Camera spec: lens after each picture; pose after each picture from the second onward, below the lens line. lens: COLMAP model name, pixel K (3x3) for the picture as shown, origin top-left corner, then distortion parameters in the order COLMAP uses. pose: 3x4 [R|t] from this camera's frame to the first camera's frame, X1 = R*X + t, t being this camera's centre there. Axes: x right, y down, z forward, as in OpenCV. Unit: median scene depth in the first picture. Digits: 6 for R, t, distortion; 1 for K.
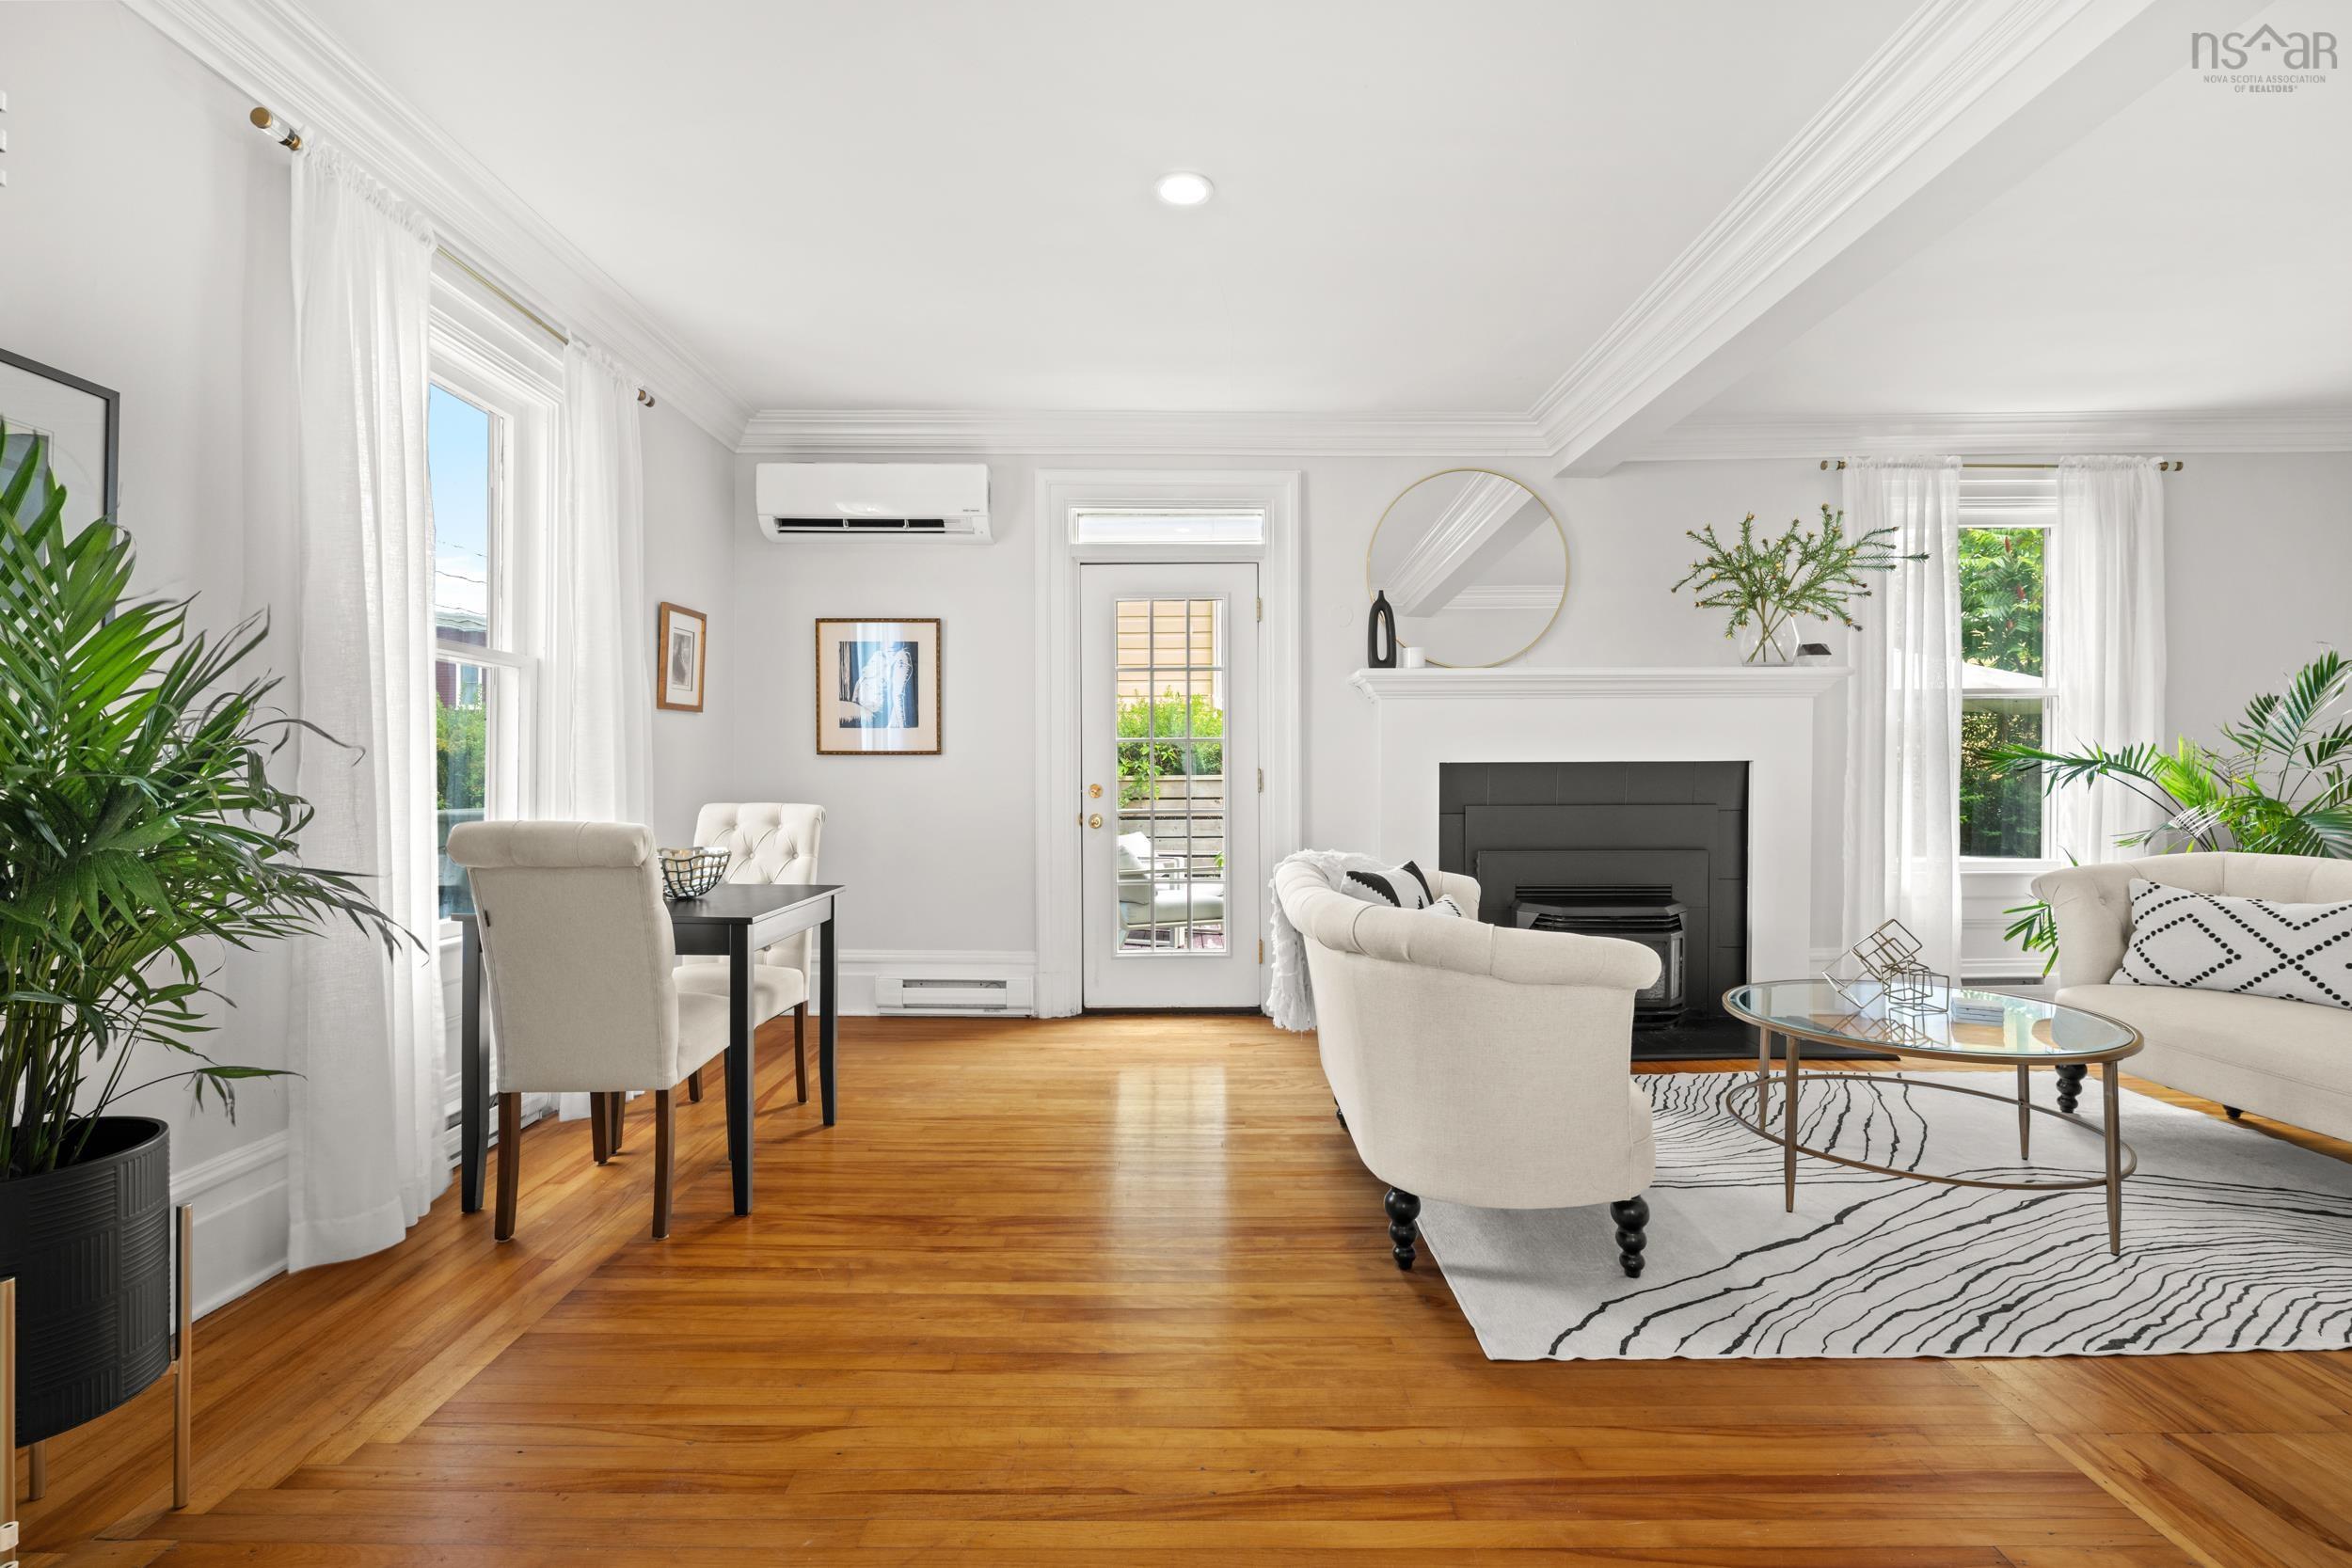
lens RADIAL K [[1082.8, 0, 1176.0], [0, 1082.8, 784.0], [0, 0, 1]] dist [0.001657, 0.000610]
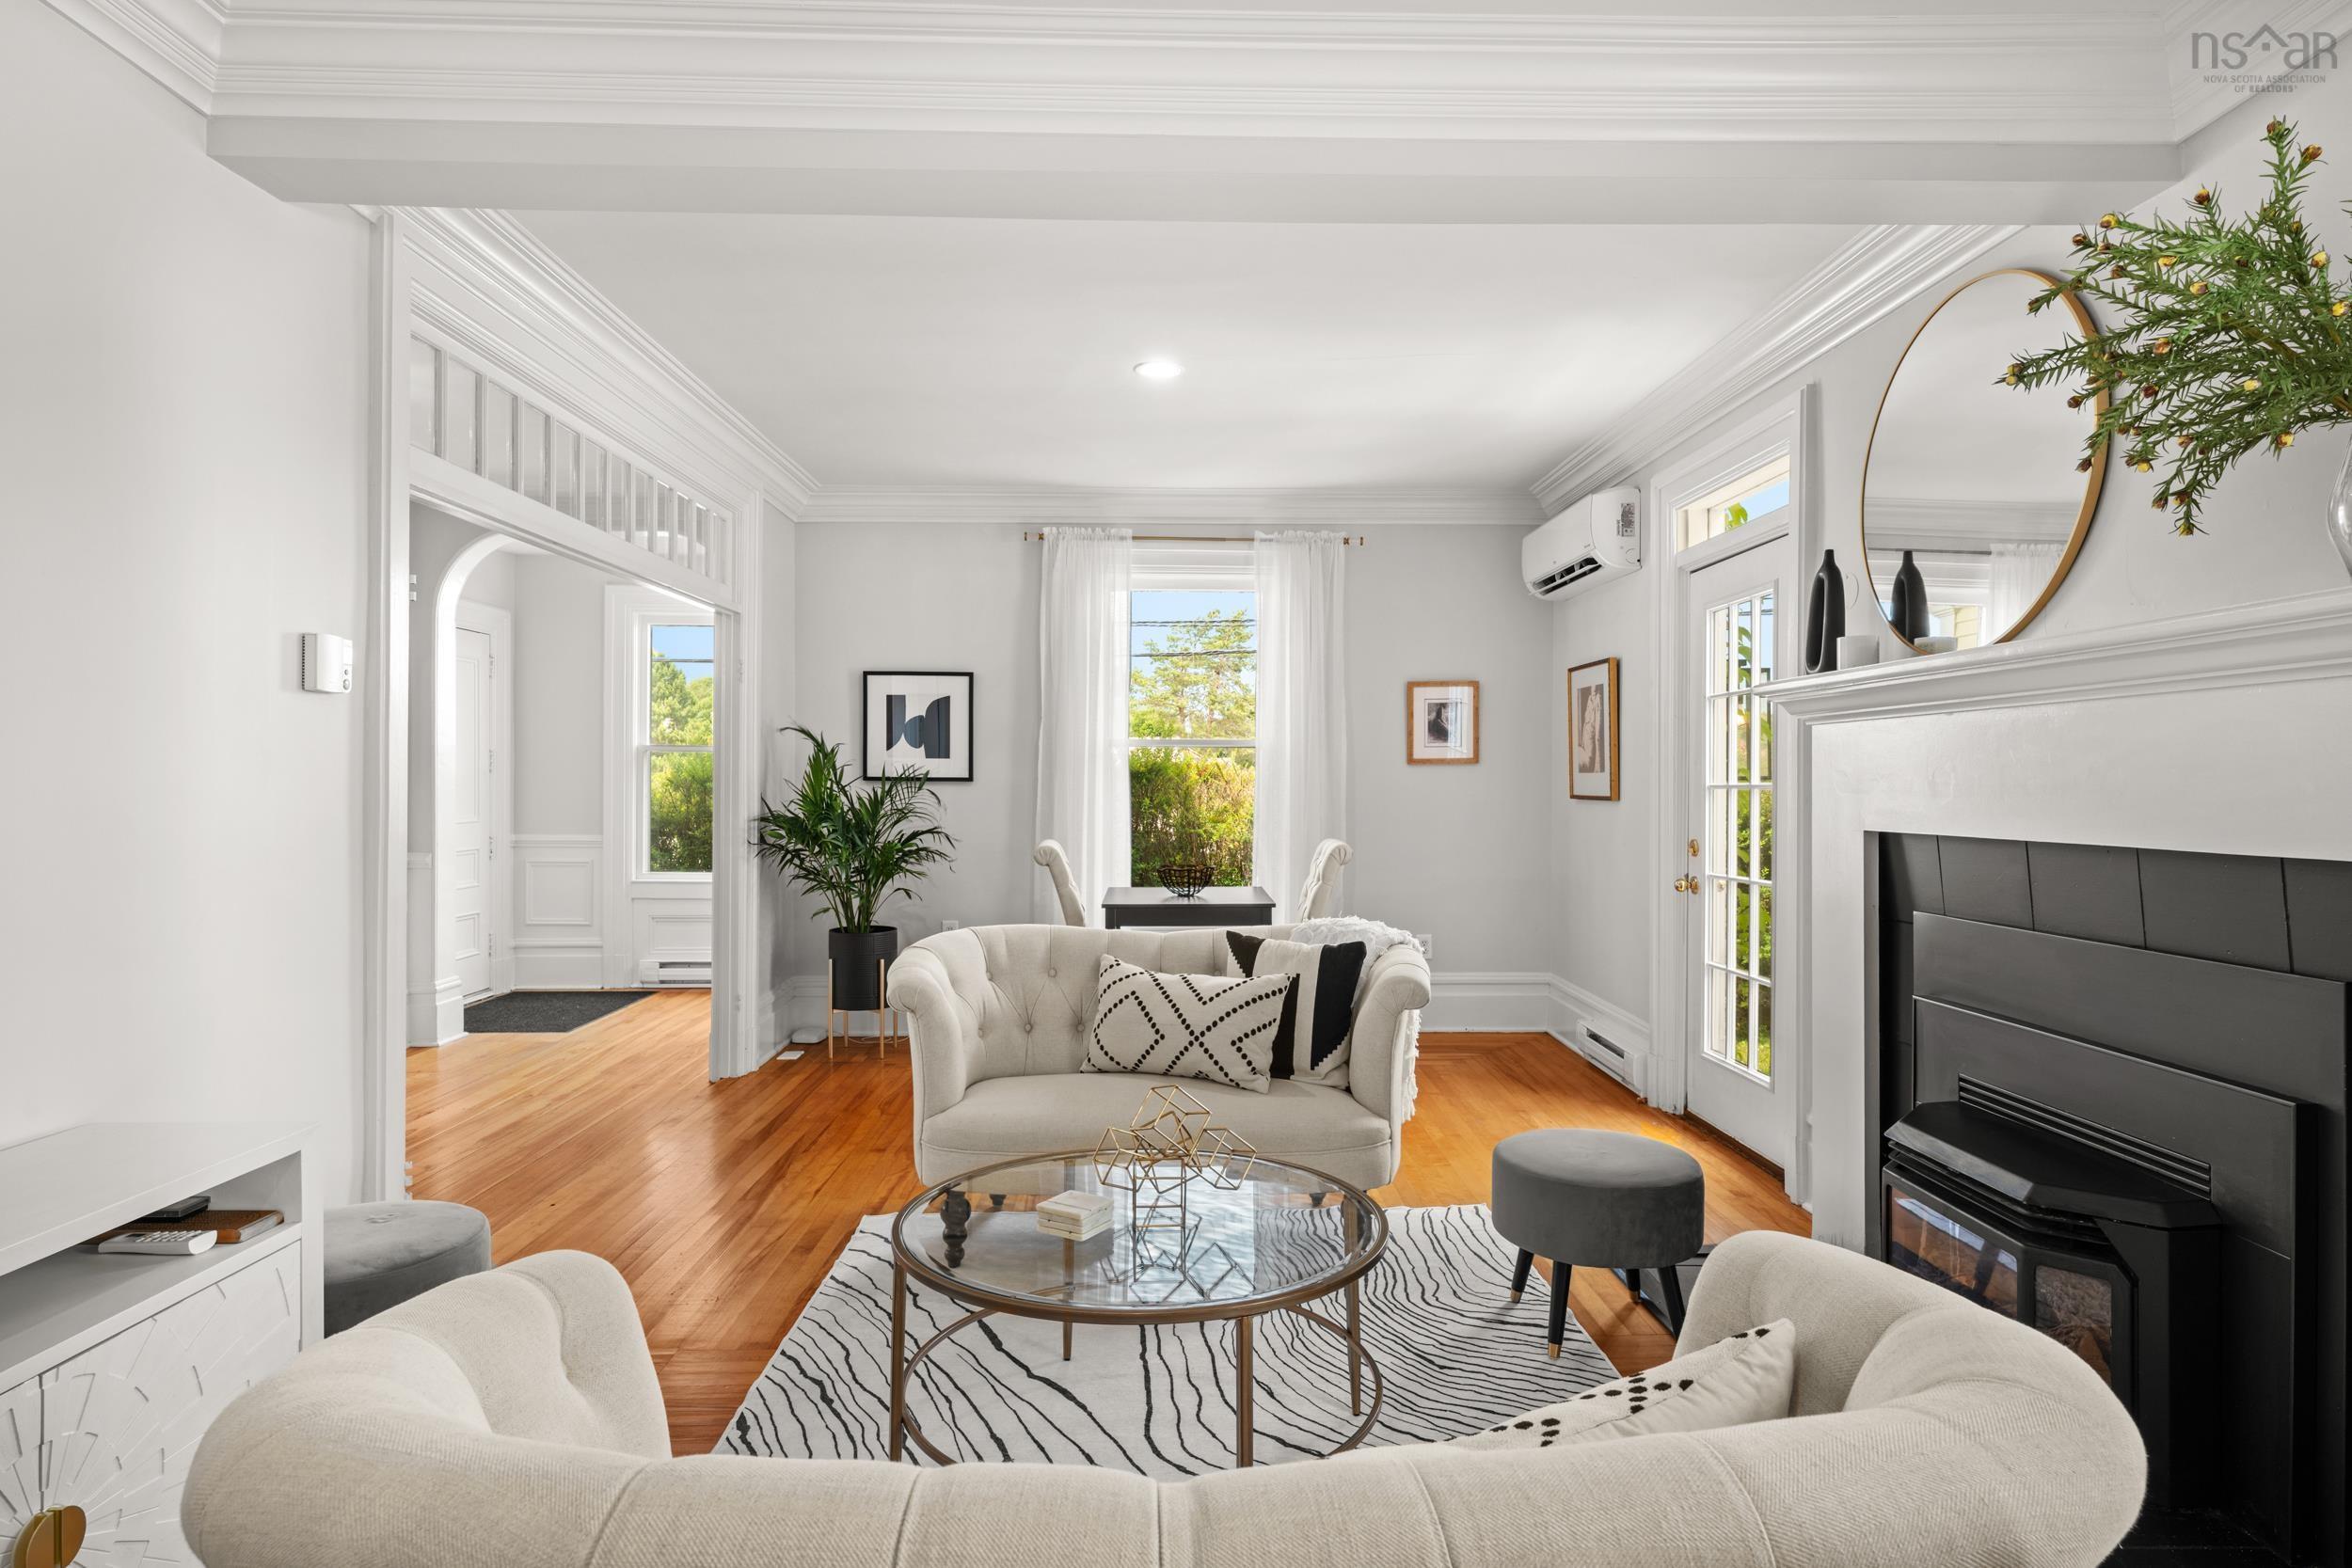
lens RADIAL K [[1287.1, 0, 1176.0], [0, 1287.1, 784.0], [0, 0, 1]] dist [-0.001848, -0.000261]
pose [[0.011402, 0.009405, -0.999891, 1.672343], [-0.017032, 0.999813, 0.009210, -0.084604], [0.999790, 0.016925, 0.011560, 1.115331]]
